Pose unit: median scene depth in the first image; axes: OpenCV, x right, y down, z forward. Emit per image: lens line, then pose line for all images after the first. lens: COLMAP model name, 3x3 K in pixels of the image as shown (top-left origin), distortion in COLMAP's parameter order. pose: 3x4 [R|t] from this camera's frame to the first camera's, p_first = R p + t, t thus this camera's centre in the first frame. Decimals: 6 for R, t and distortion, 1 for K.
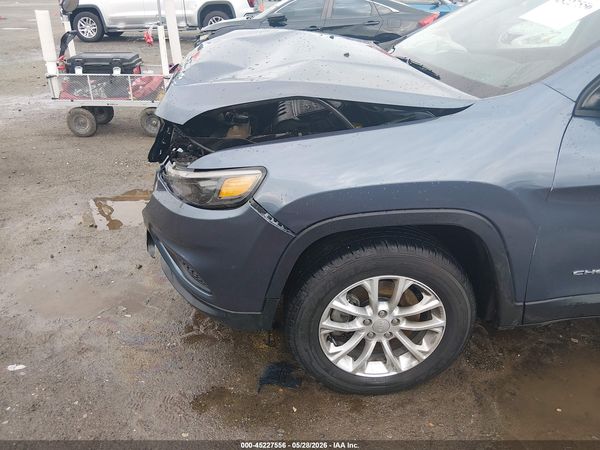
lens RADIAL K [[455.6, 0, 297.4], [0, 455.6, 224.9], [0, 0, 1]] dist [0.100318, -0.145350]
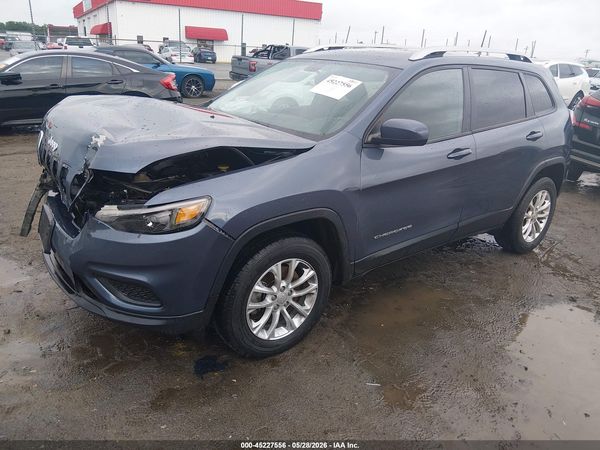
lens RADIAL K [[455.6, 0, 297.4], [0, 455.6, 224.9], [0, 0, 1]] dist [0.100318, -0.145350]
pose [[0.831491, -0.157002, 0.532891, -0.511428], [0.210965, 0.976615, -0.041444, 0.065339], [-0.513922, 0.146881, 0.845169, -0.273788]]
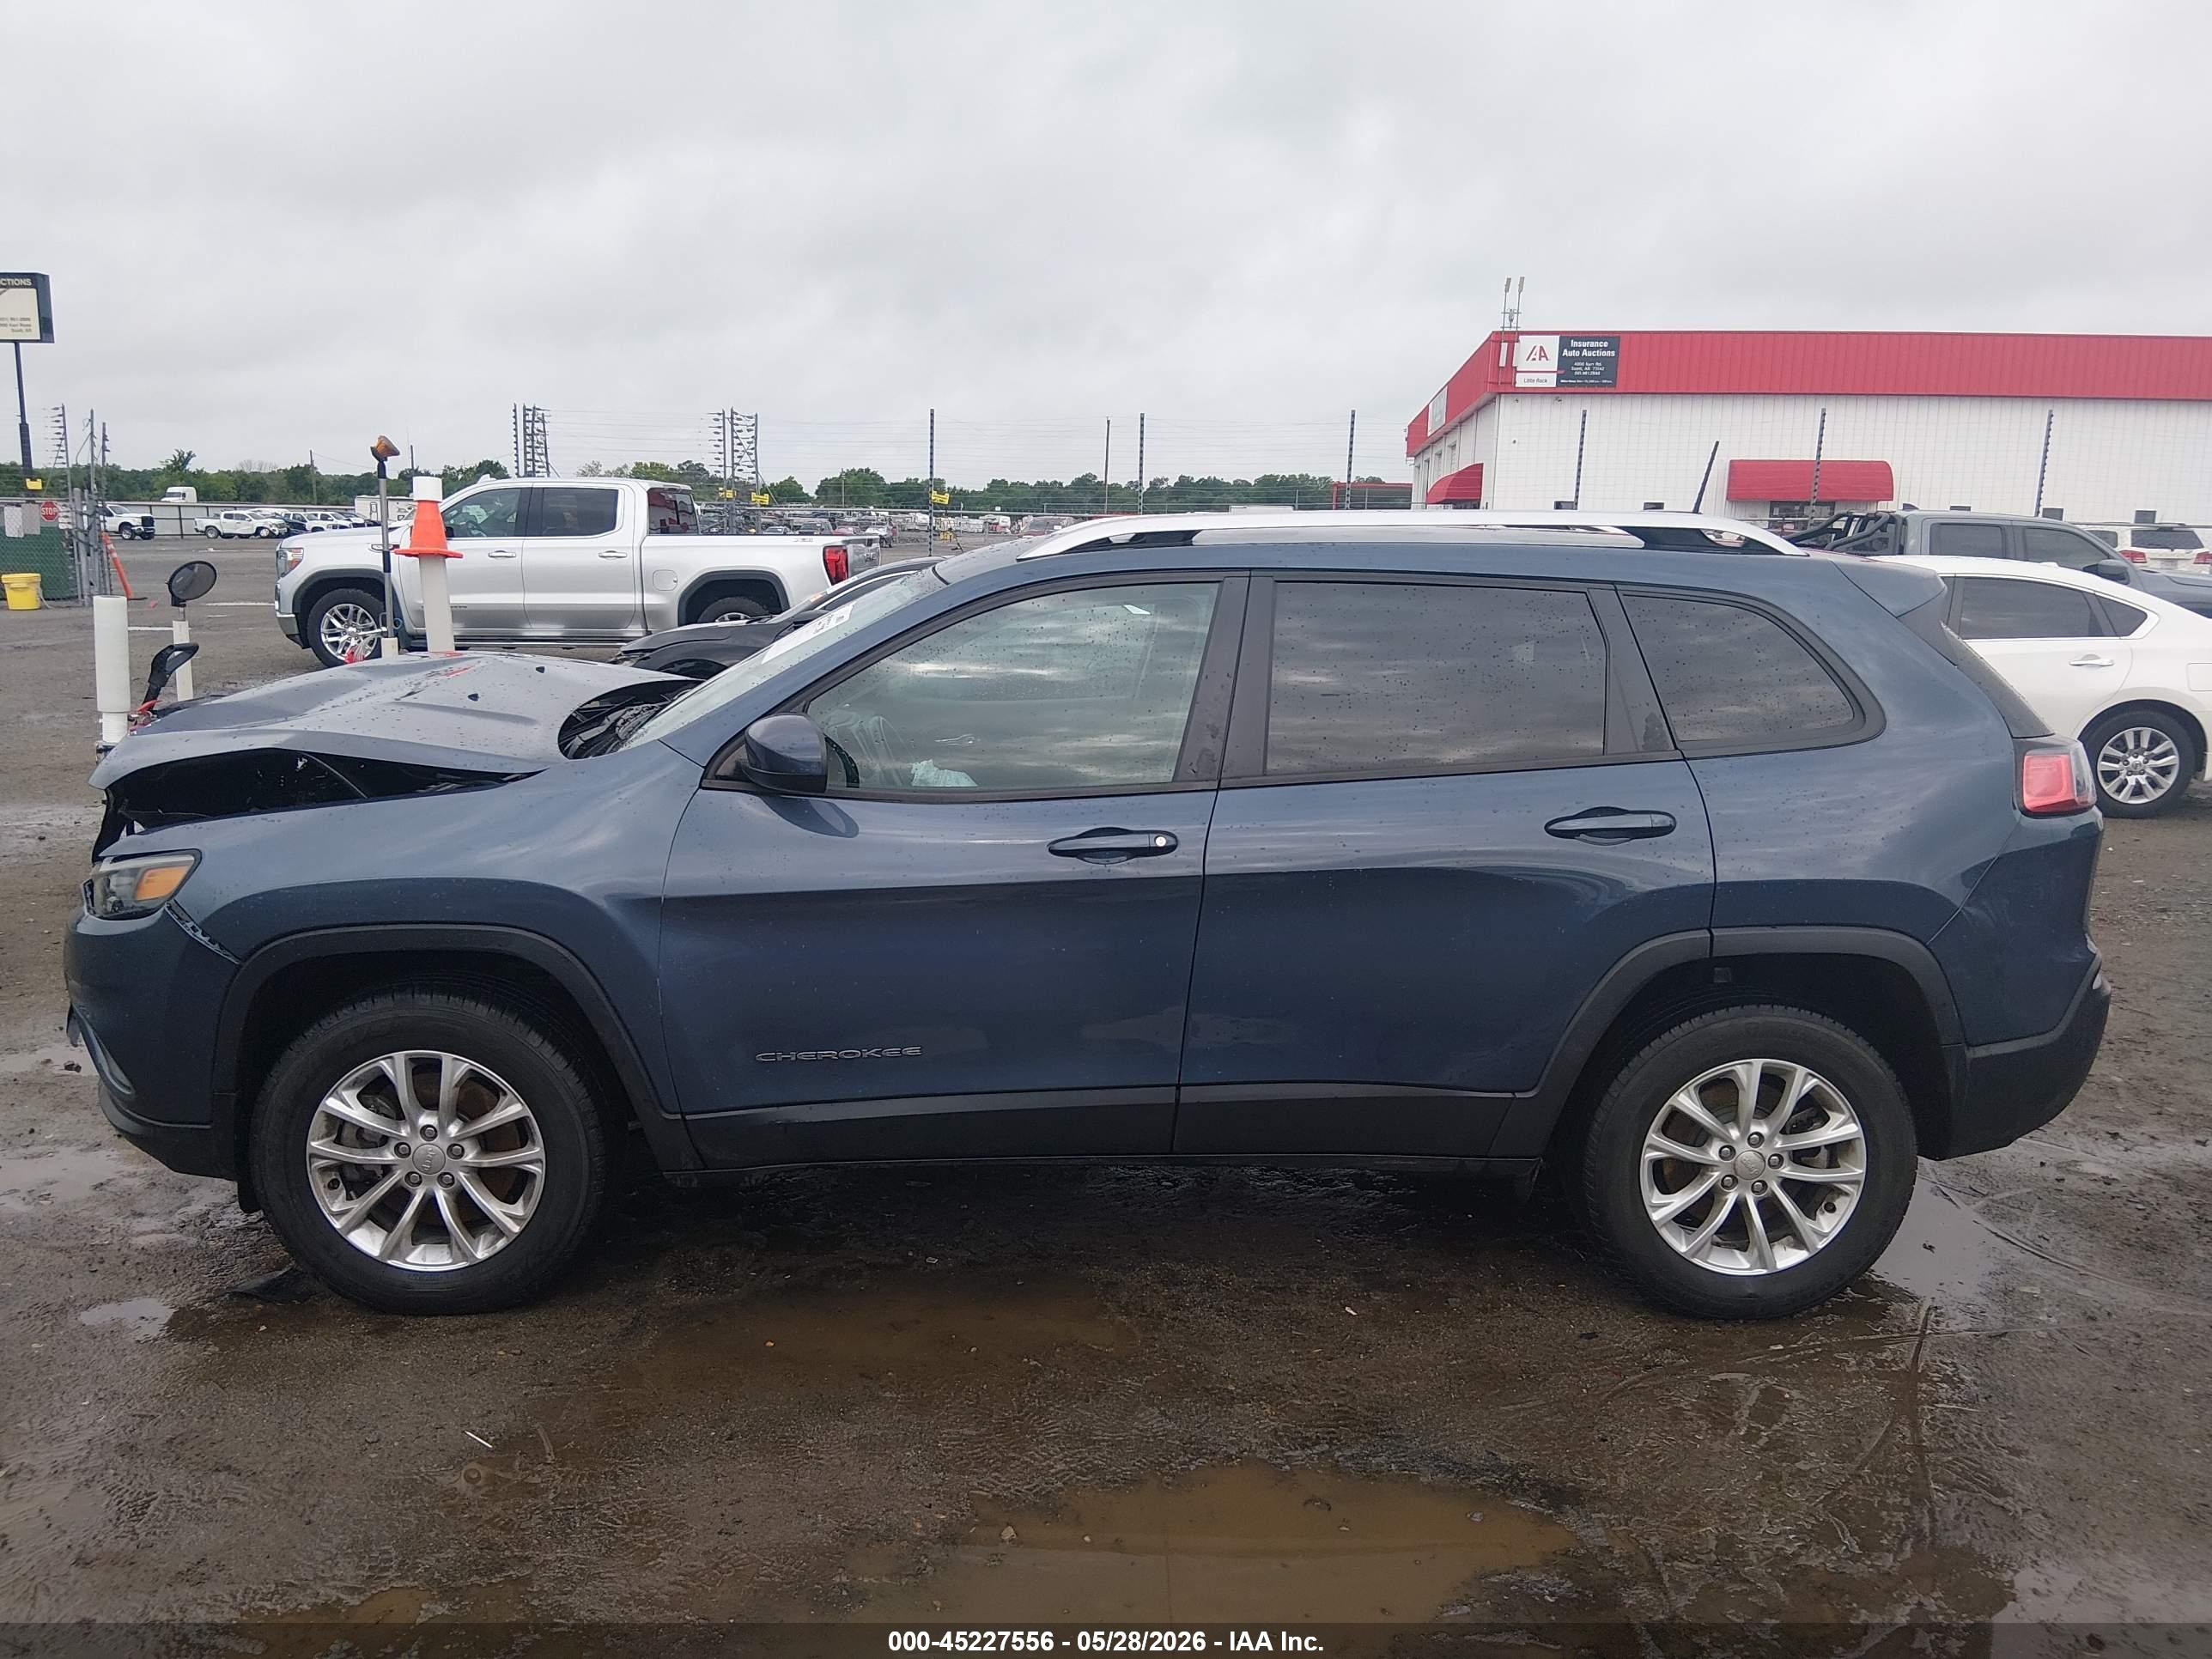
lens RADIAL K [[1679.5, 0, 1096.5], [0, 1679.5, 829.0], [0, 0, 1]] dist [0.100318, -0.145350]
pose [[0.999266, 0.022672, -0.030879, 1.038319], [-0.030627, 0.957001, -0.288464, 0.408967], [0.023011, 0.289198, 0.956993, -1.041378]]
